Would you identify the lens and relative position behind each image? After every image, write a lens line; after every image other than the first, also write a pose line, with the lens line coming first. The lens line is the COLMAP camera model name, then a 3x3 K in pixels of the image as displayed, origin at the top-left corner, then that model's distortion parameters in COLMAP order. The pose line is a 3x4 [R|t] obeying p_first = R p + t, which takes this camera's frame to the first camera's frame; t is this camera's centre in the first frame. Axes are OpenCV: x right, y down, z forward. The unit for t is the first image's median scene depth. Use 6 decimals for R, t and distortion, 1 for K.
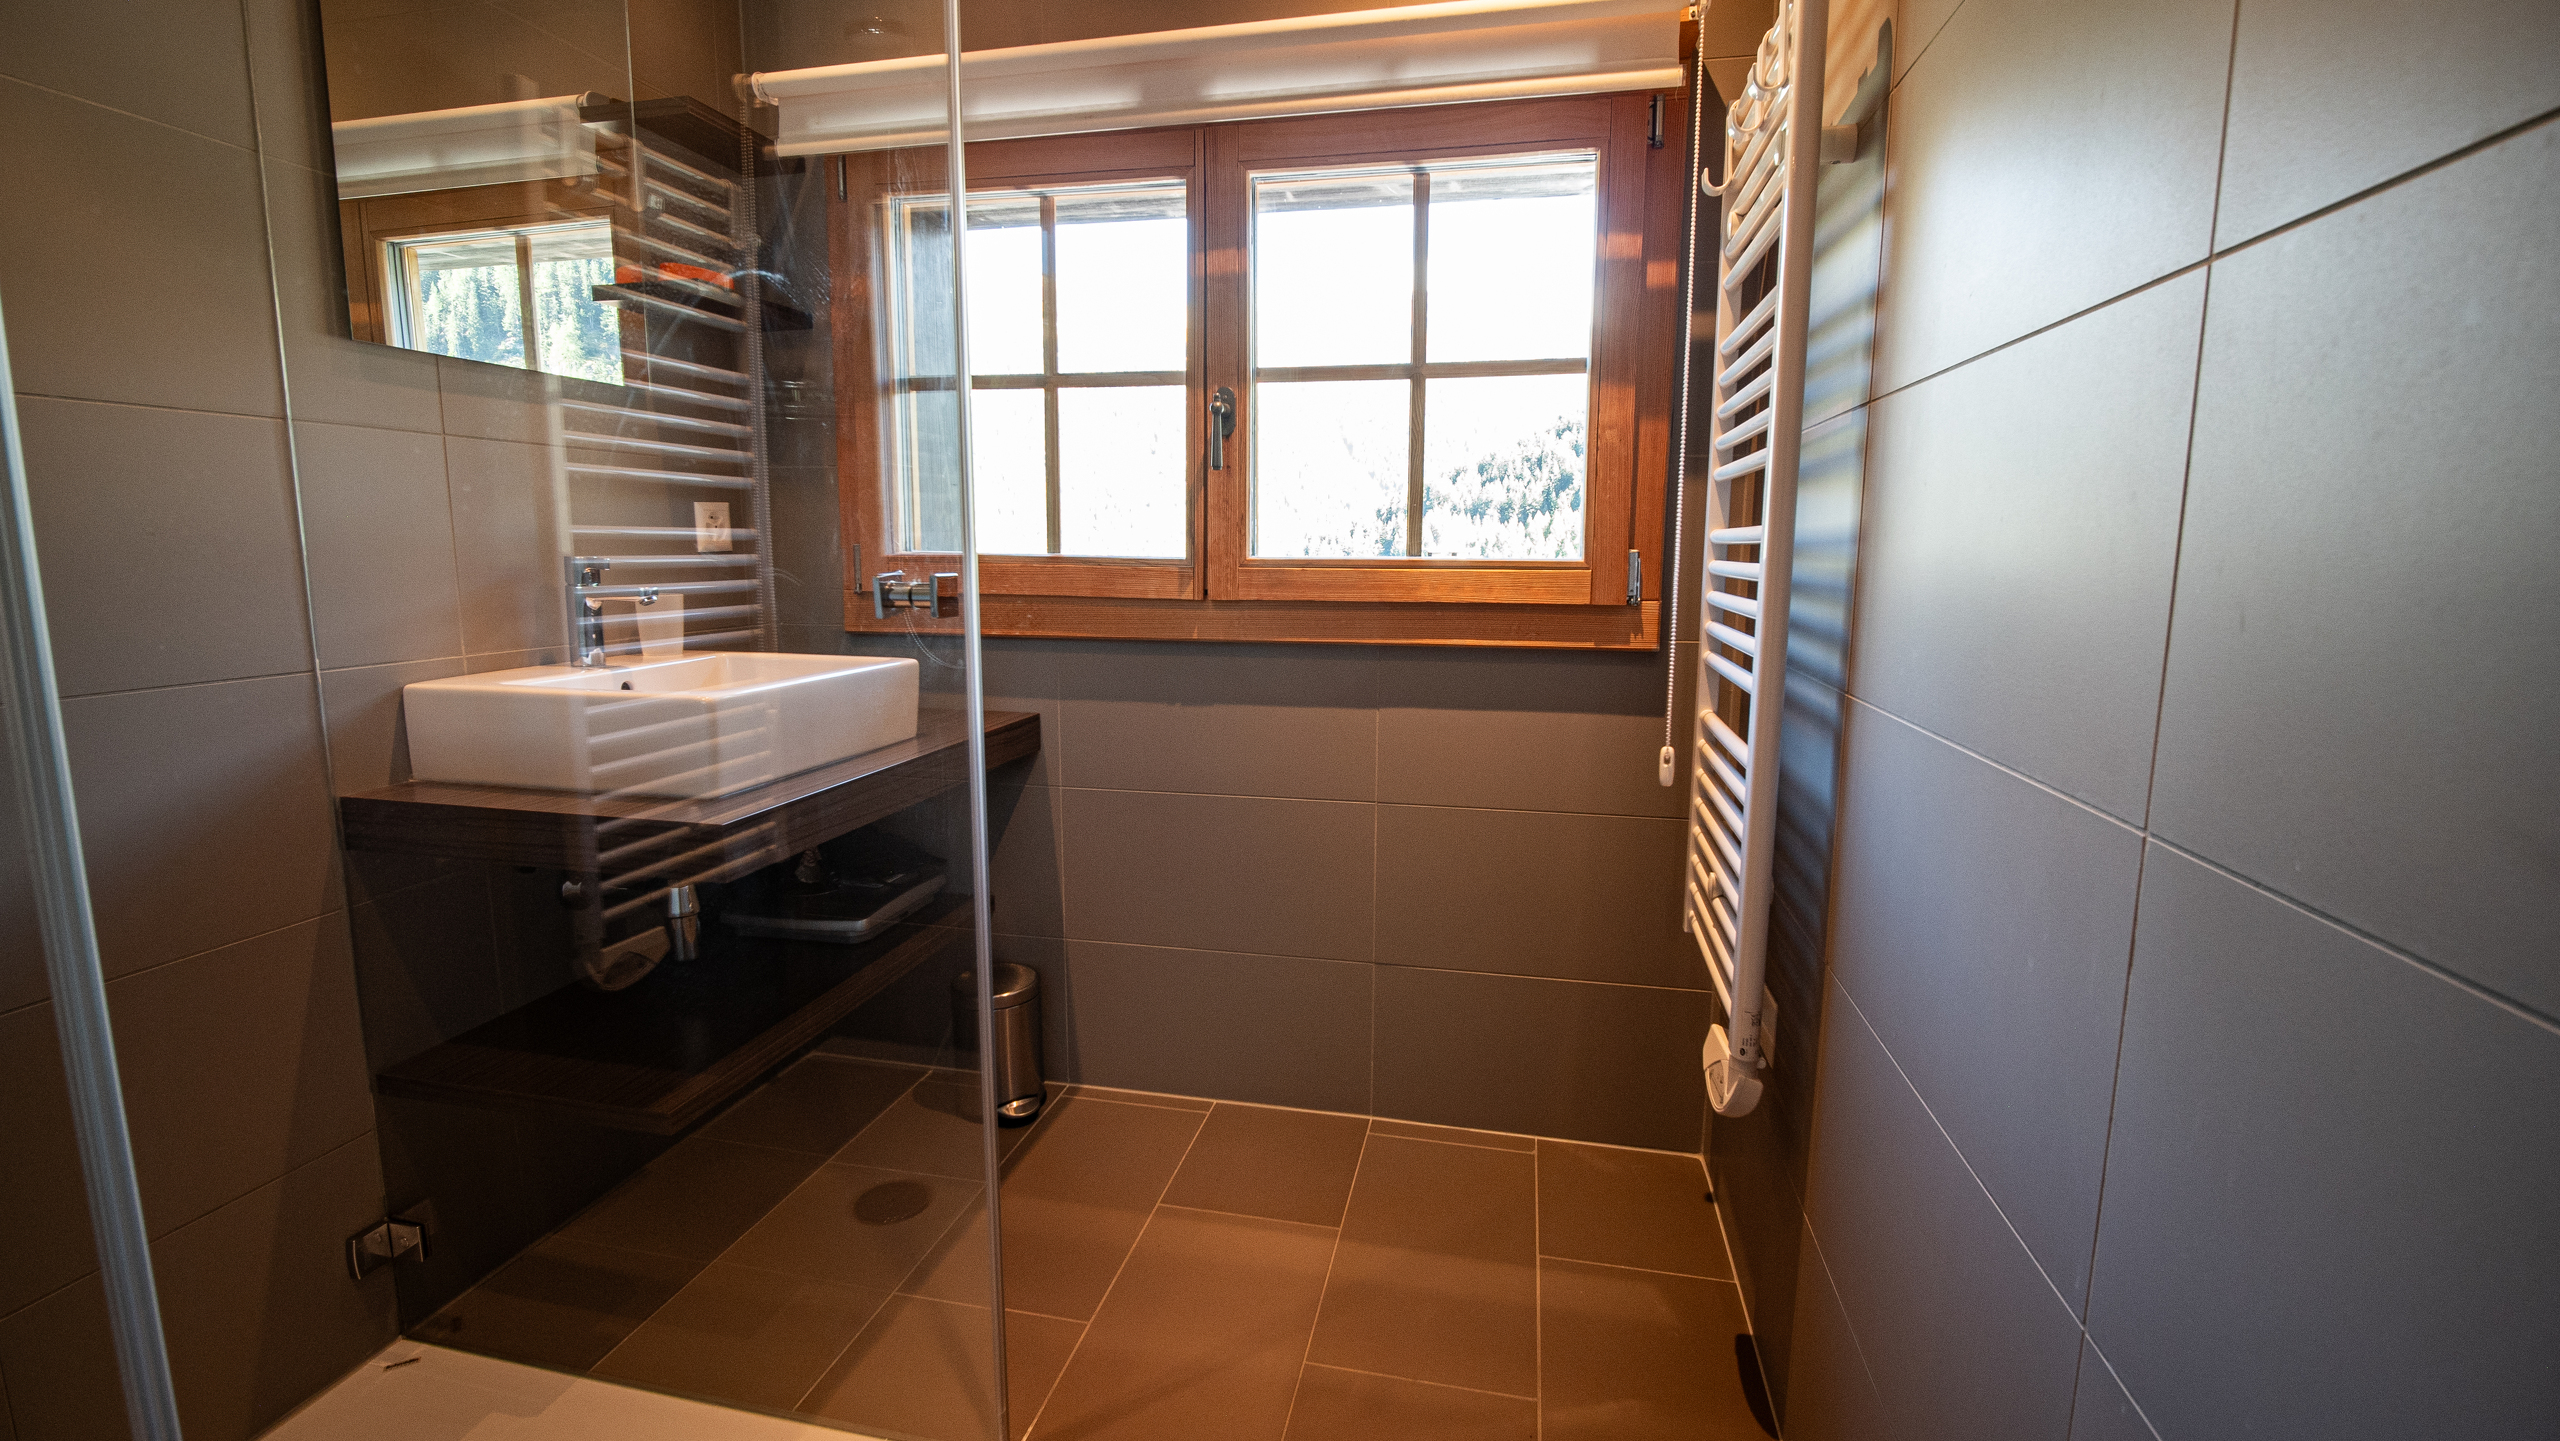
lens RADIAL K [[1140.7, 0, 1269.8], [0, 1140.7, 707.3], [0, 0, 1]] dist [-0.016592, 0.000628]
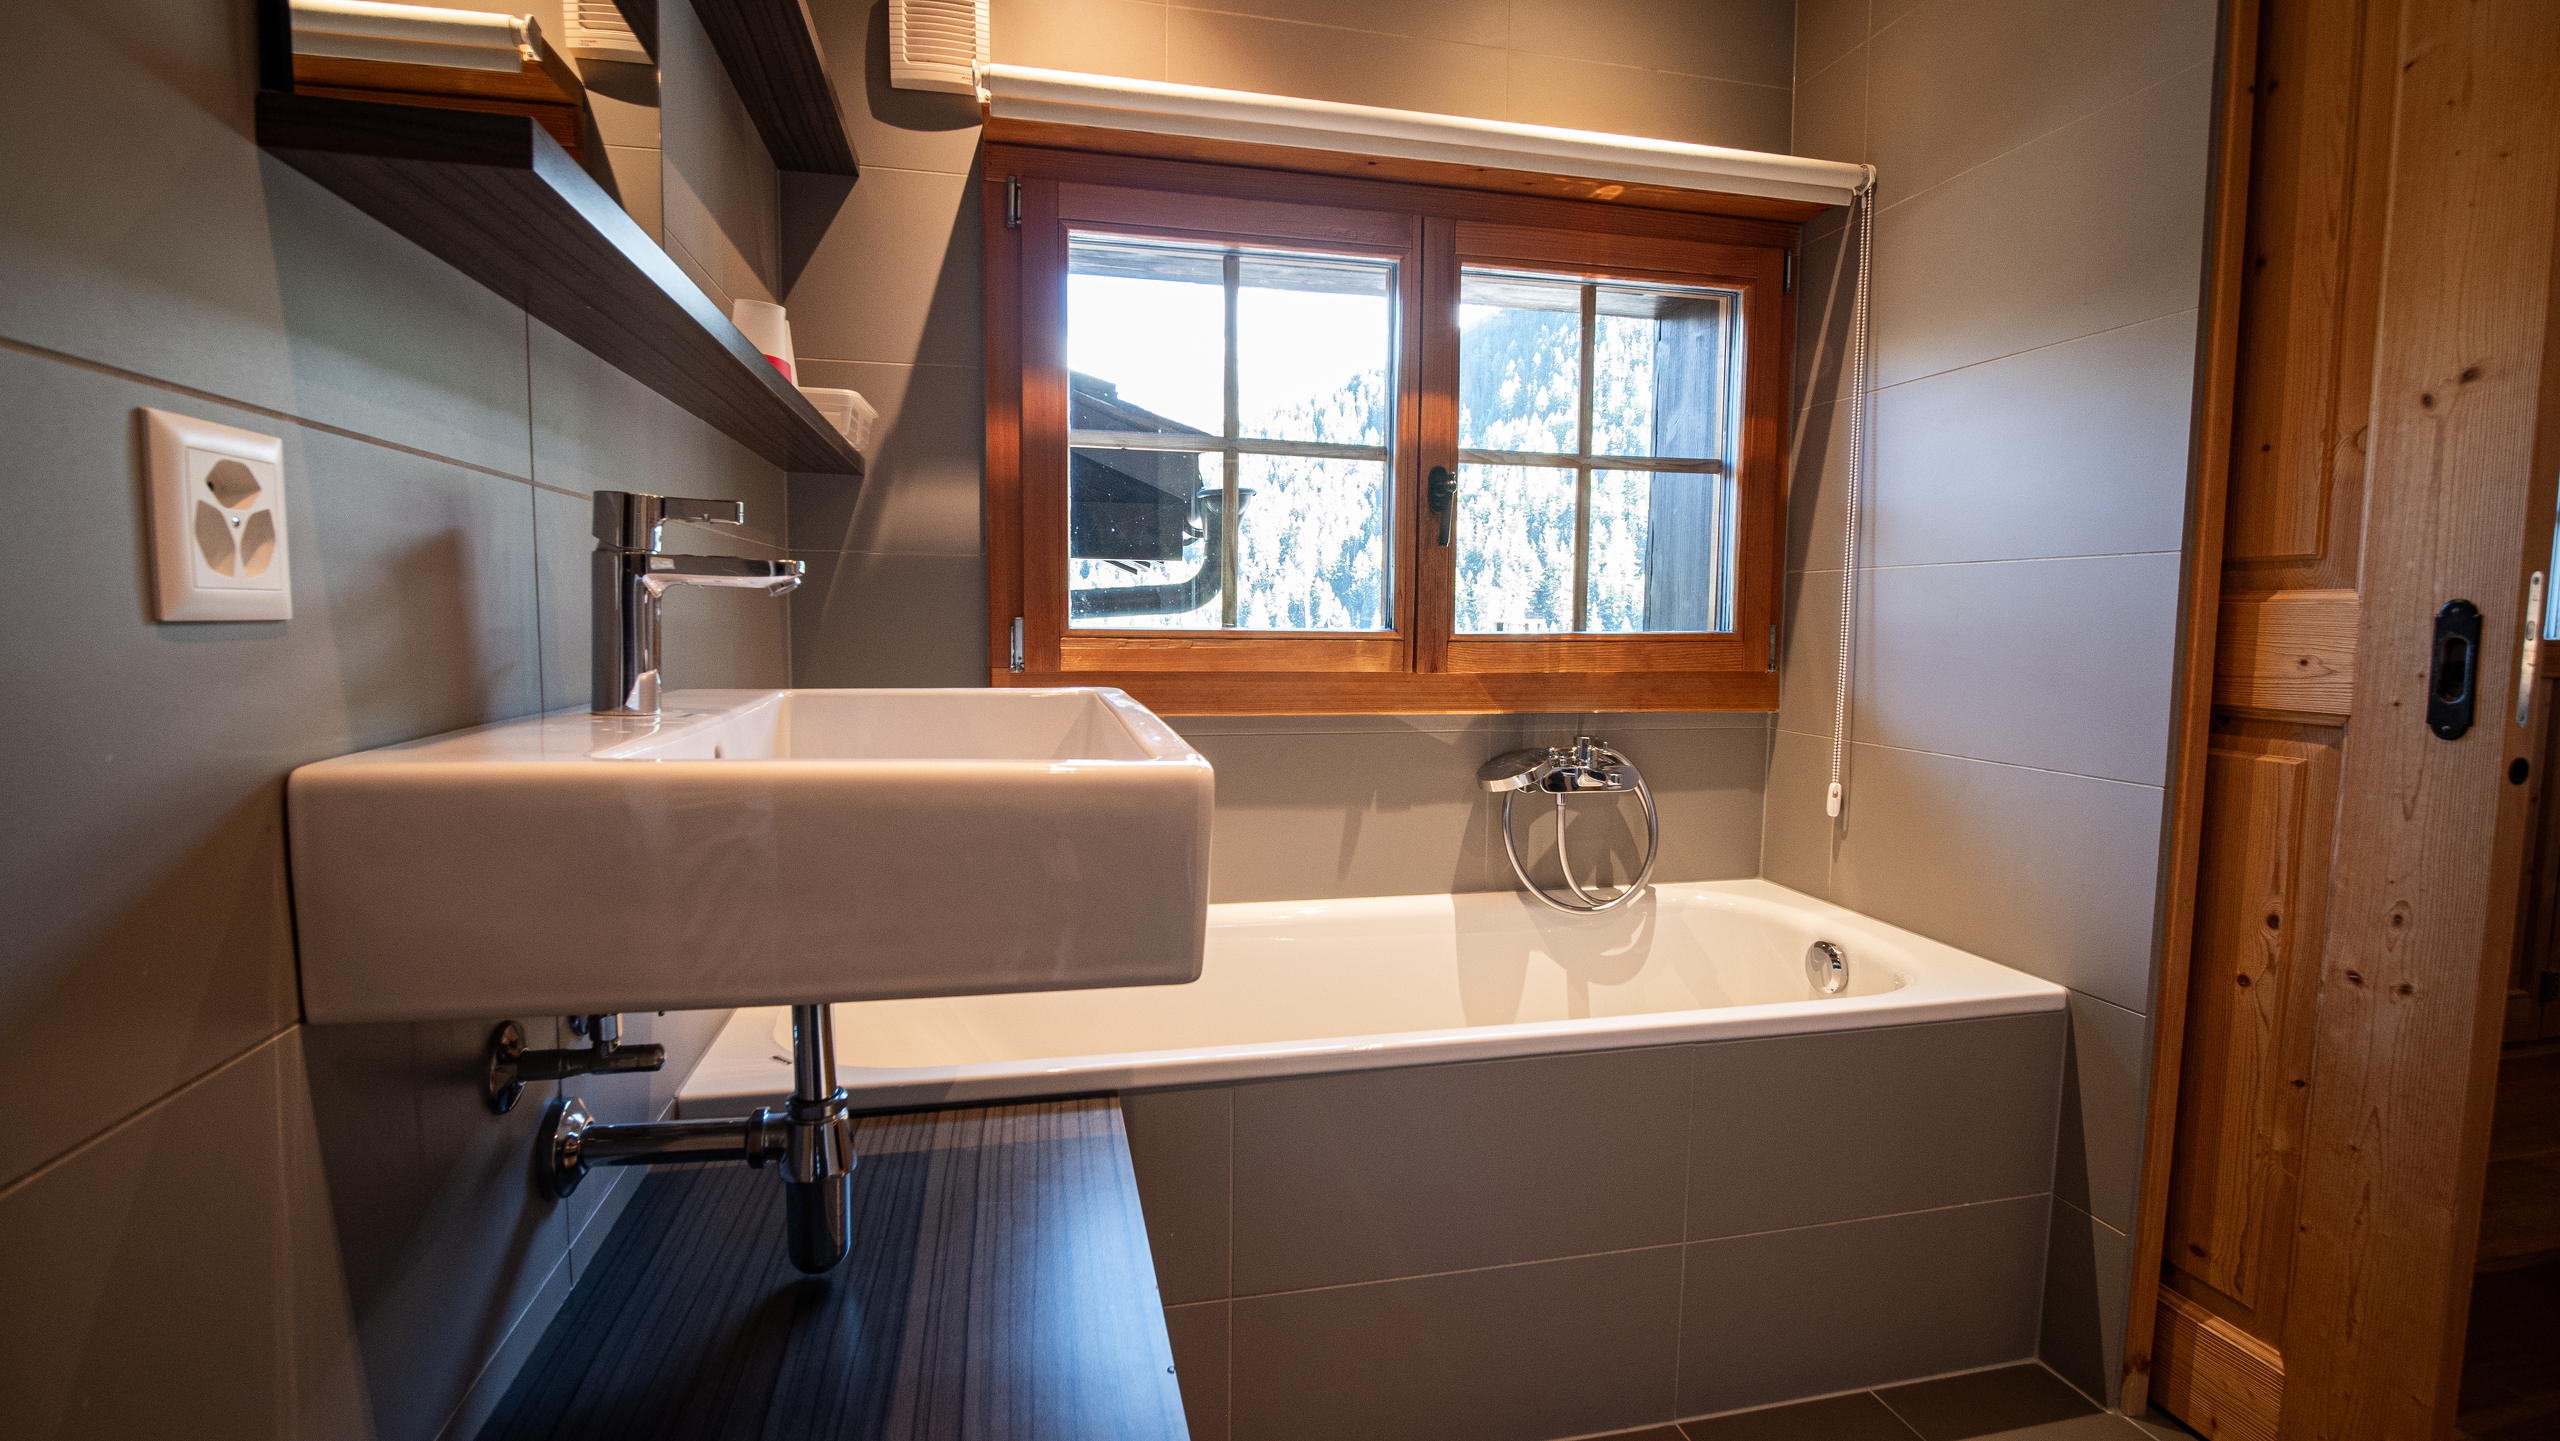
lens RADIAL K [[1140.7, 0, 1291.4], [0, 1140.7, 732.4], [0, 0, 1]] dist [-0.016592, 0.000628]
pose [[0.891656, -0.051088, 0.449822, -0.619147], [0.066762, 0.997587, -0.019040, -0.030984], [-0.447764, 0.047008, 0.892916, 0.153162]]
